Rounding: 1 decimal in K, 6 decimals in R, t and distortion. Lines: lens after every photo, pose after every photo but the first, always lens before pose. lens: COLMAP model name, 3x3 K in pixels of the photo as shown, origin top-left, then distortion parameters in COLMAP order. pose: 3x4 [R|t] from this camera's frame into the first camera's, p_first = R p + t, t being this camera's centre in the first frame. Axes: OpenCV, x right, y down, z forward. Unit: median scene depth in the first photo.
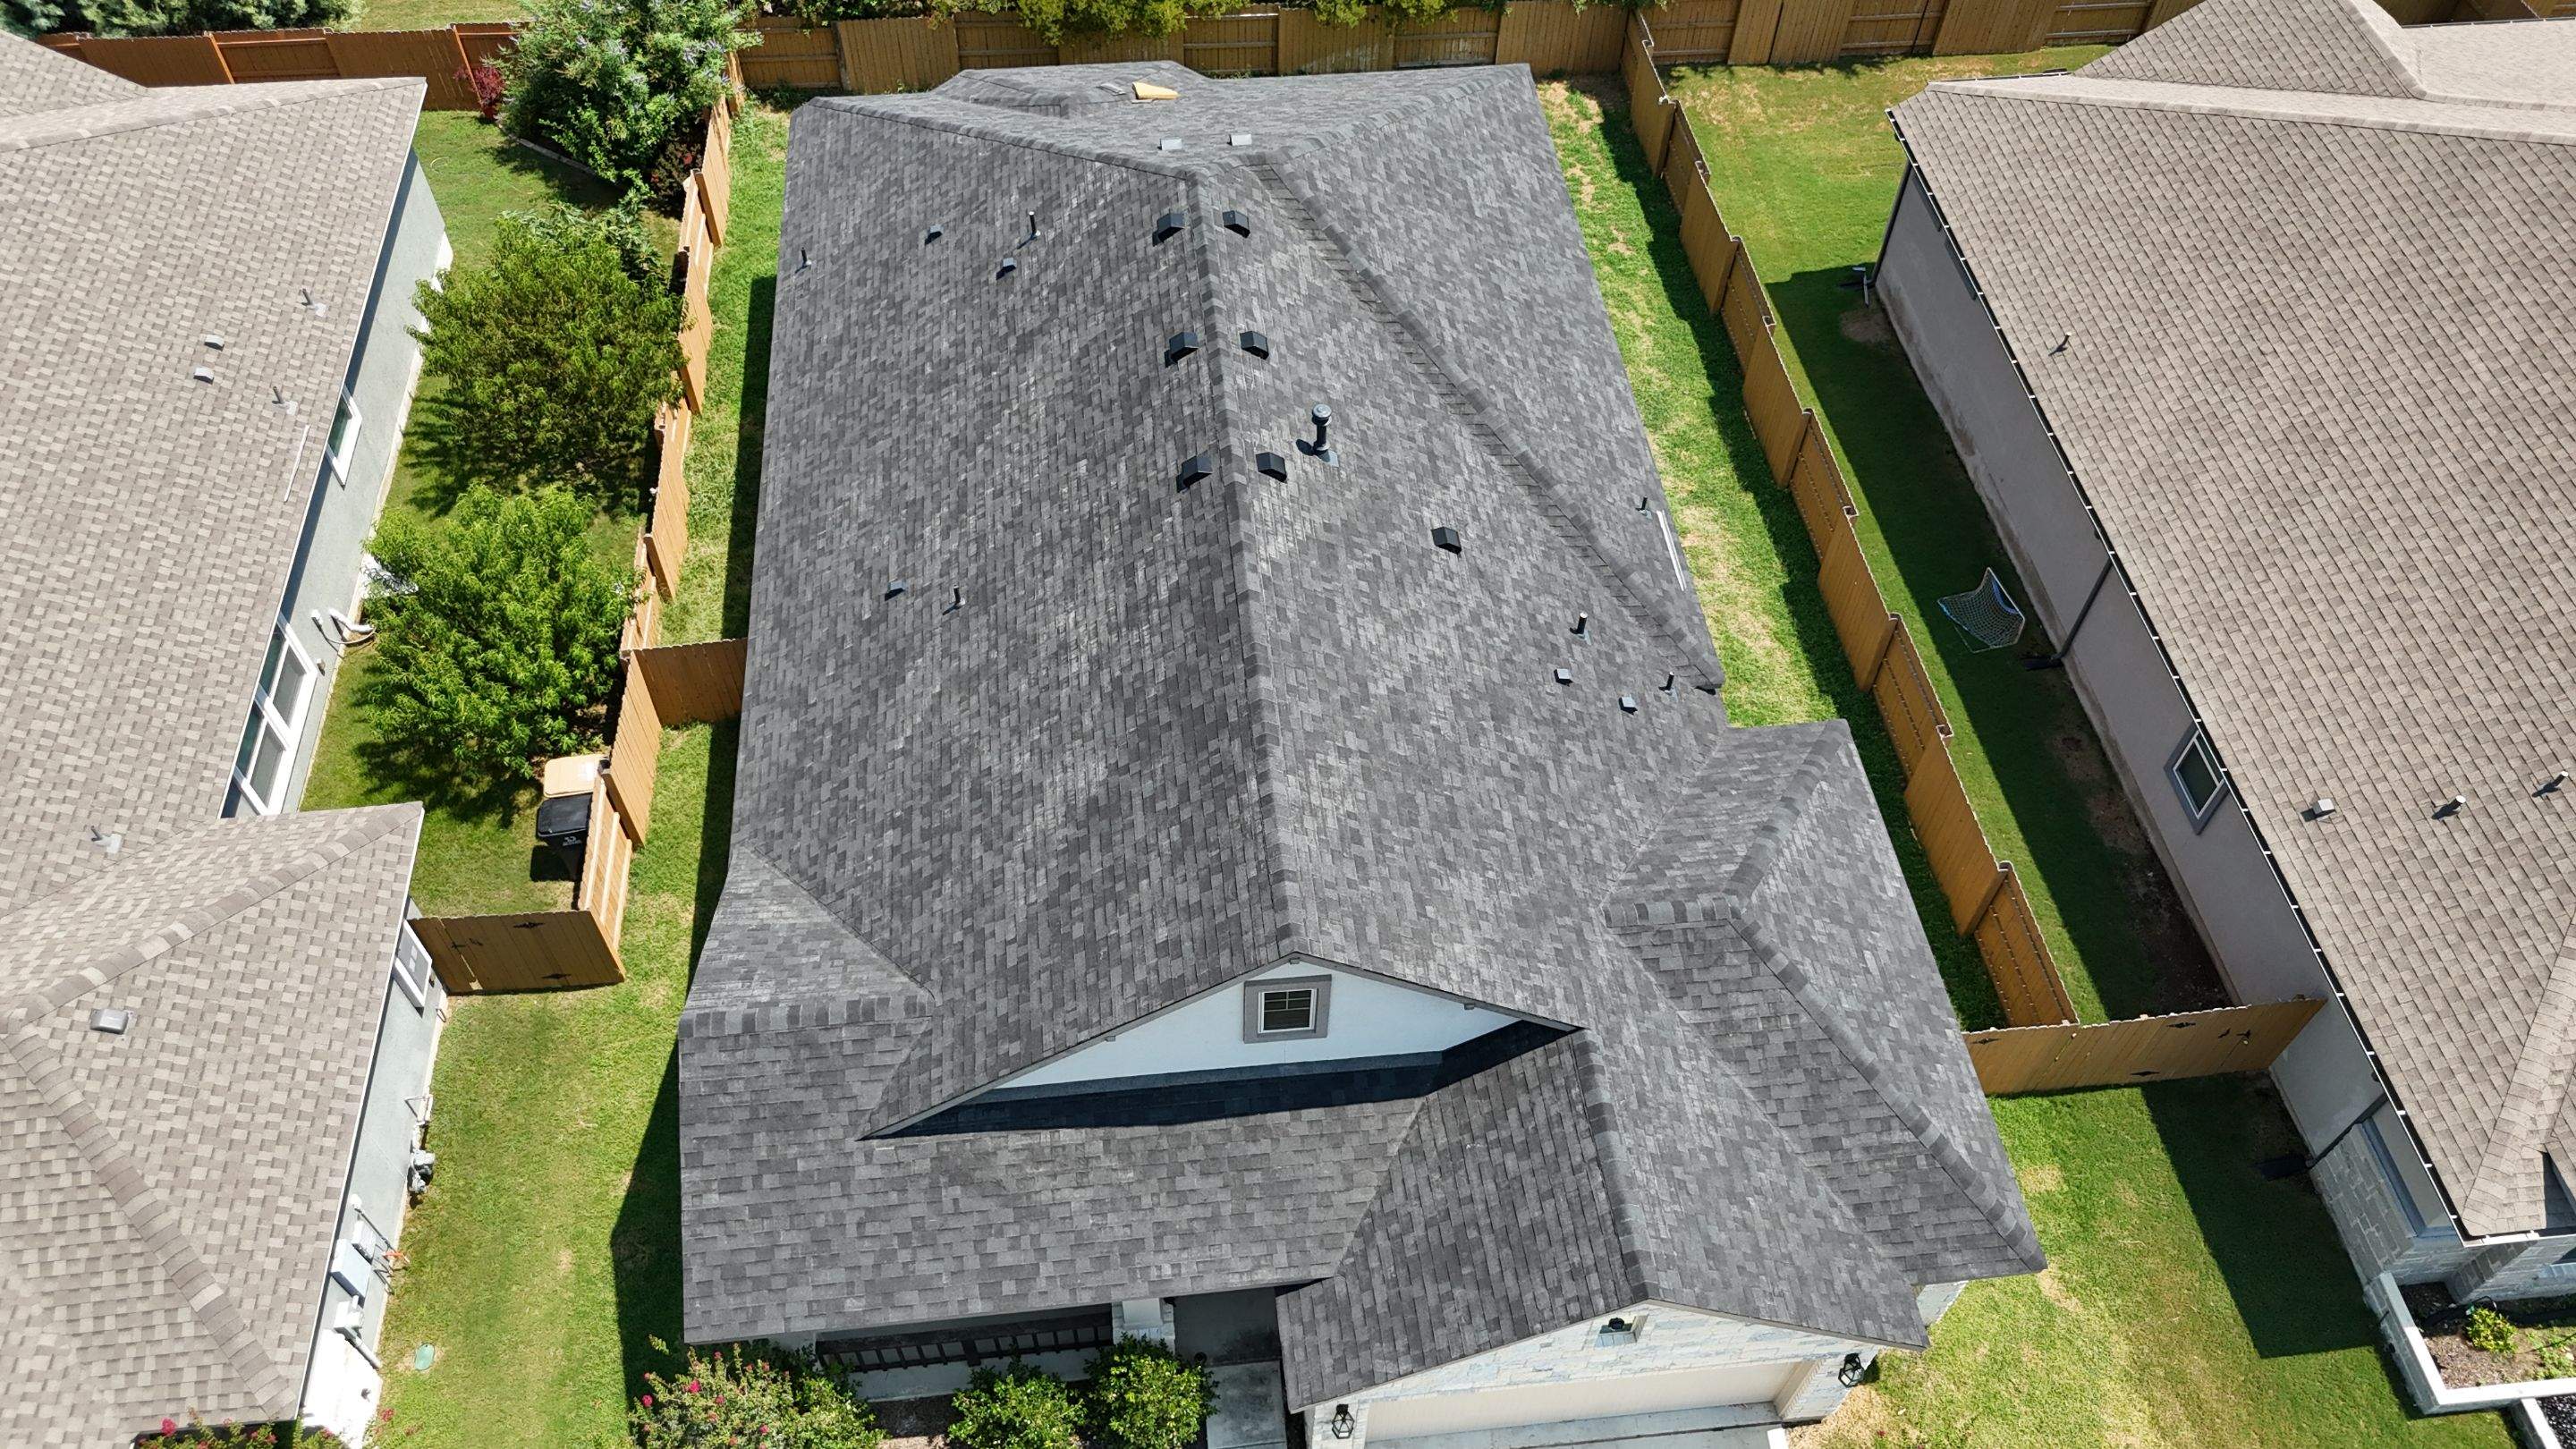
lens RADIAL K [[1897.8, 0, 1286.8], [0, 1897.8, 727.1], [0, 0, 1]] dist [0.065997, -0.059294]
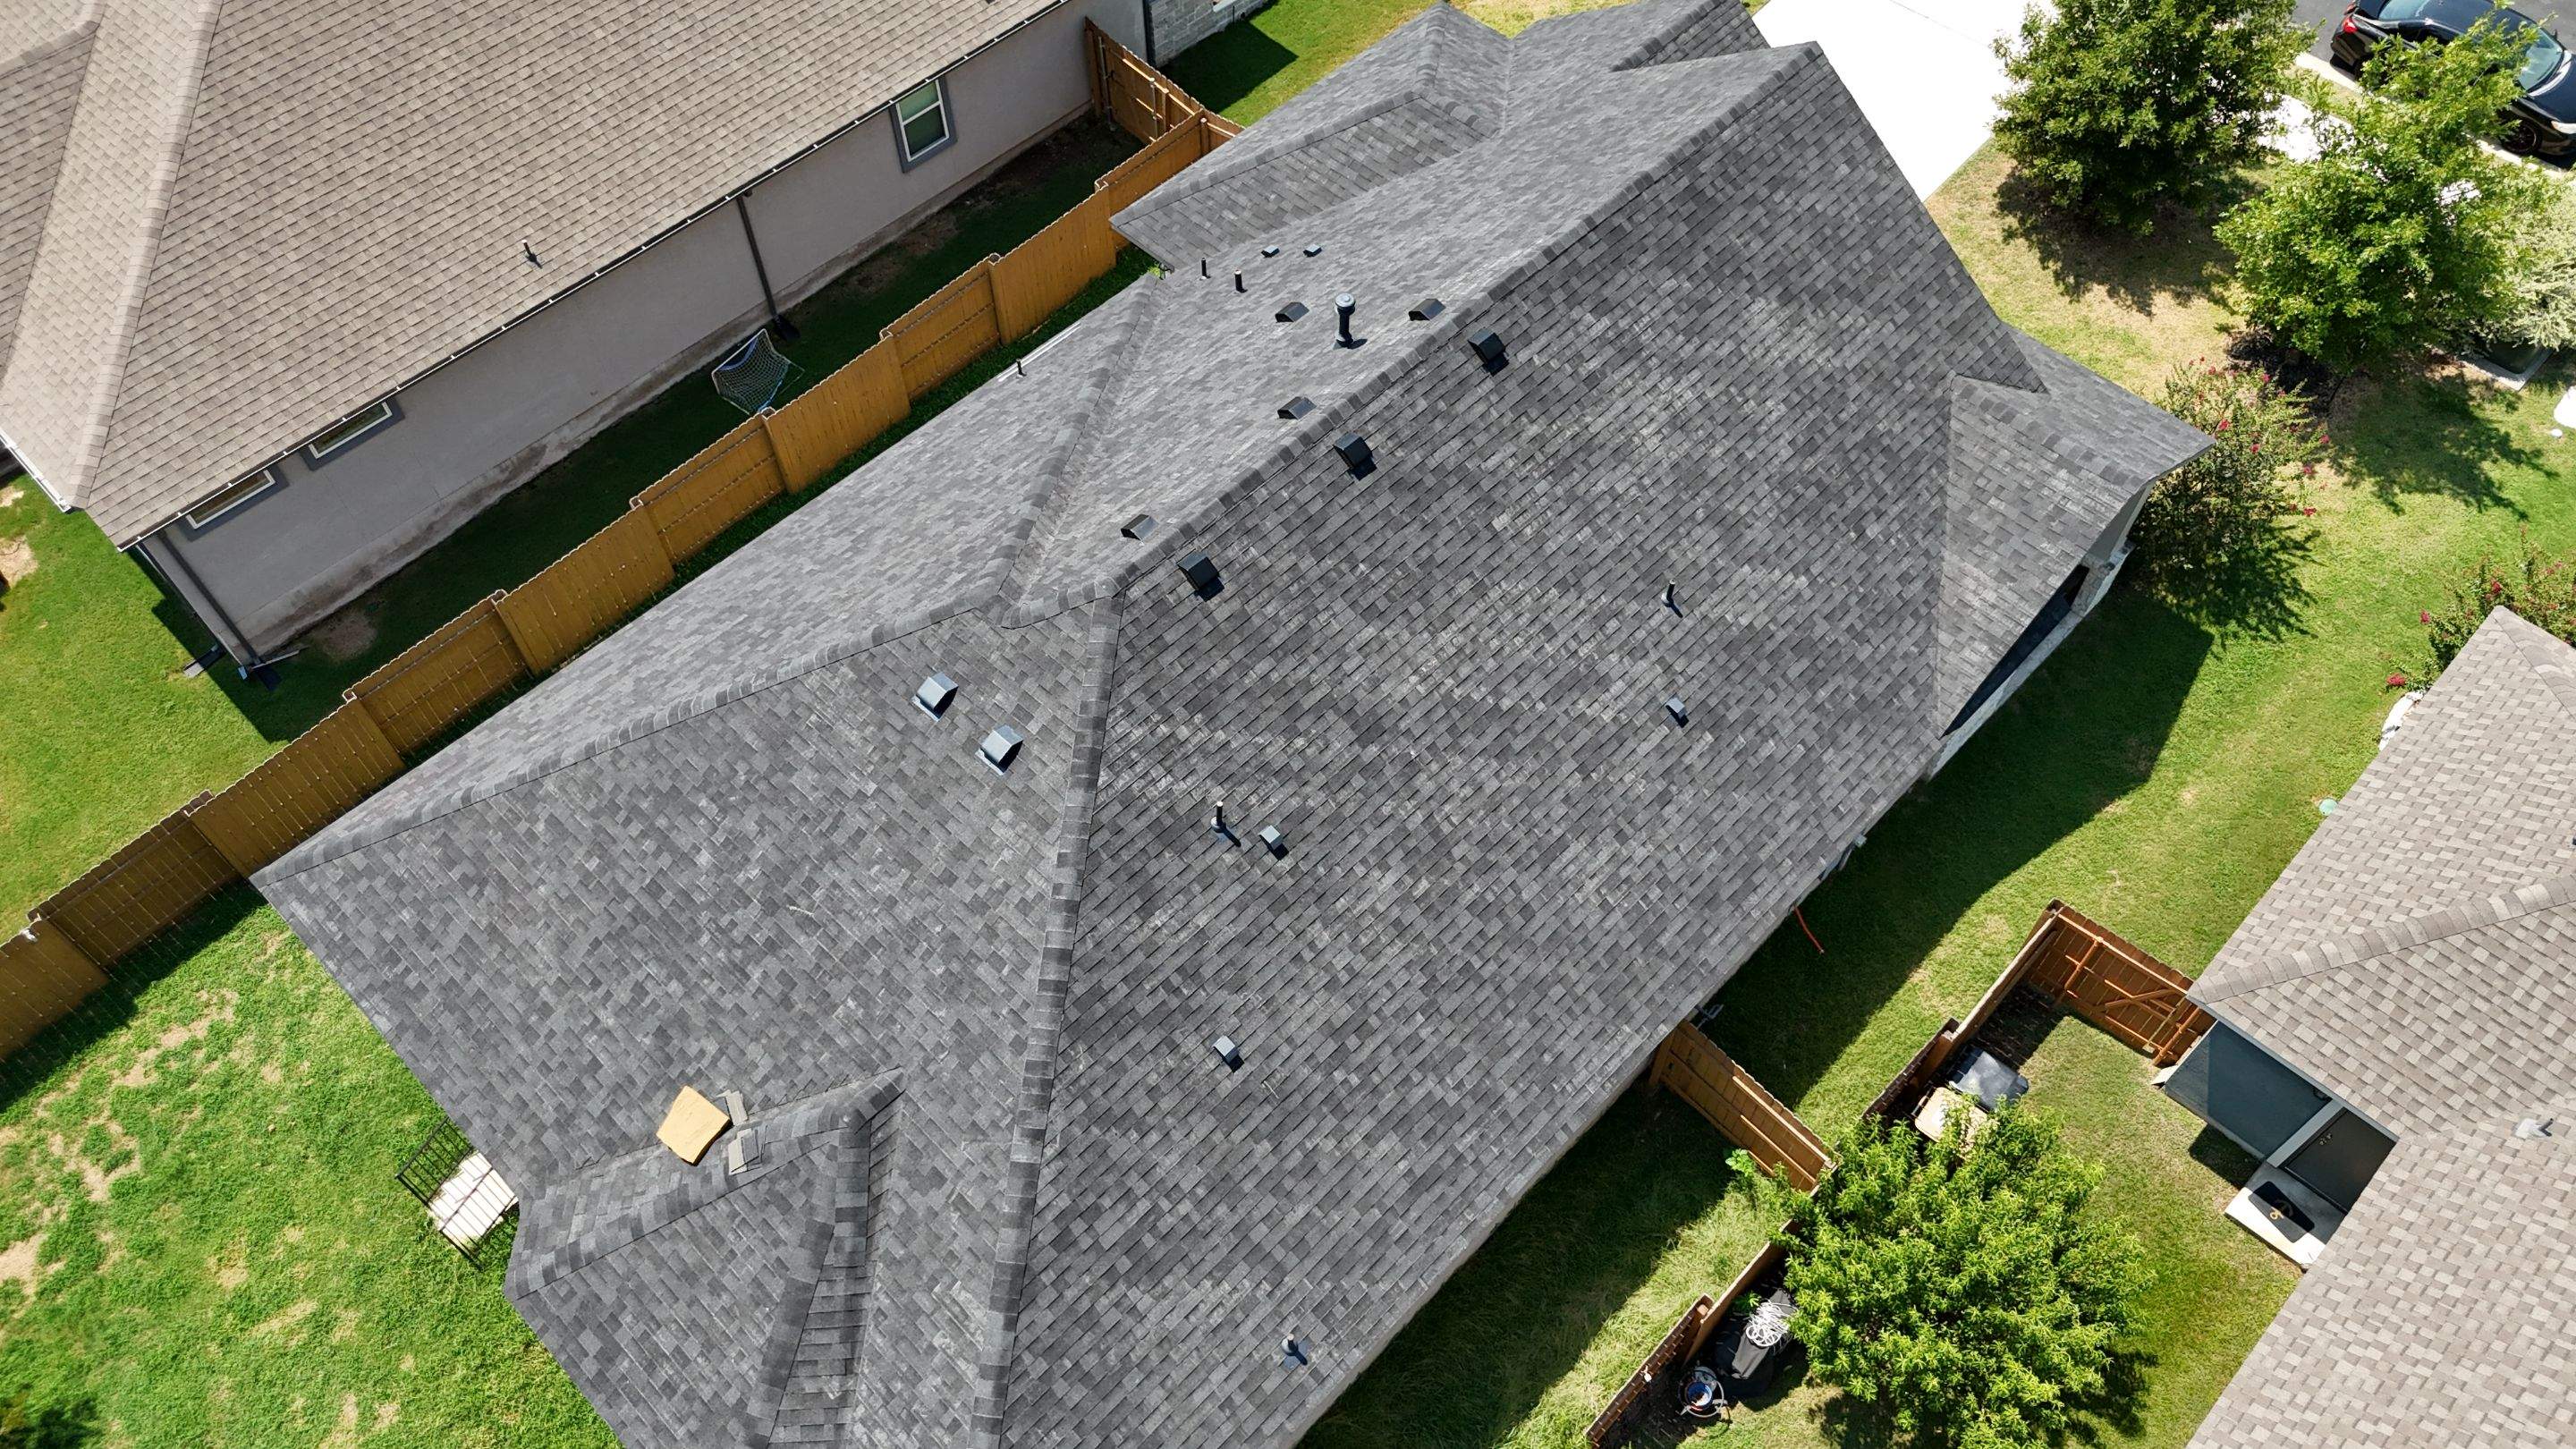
lens RADIAL K [[1894.2, 0, 1292.8], [0, 1894.2, 728.7], [0, 0, 1]] dist [0.076124, -0.073383]
pose [[-0.634322, -0.642041, 0.430603, -0.485550], [0.609789, -0.073172, 0.789179, -0.896536], [-0.475177, 0.763170, 0.437924, 0.704737]]
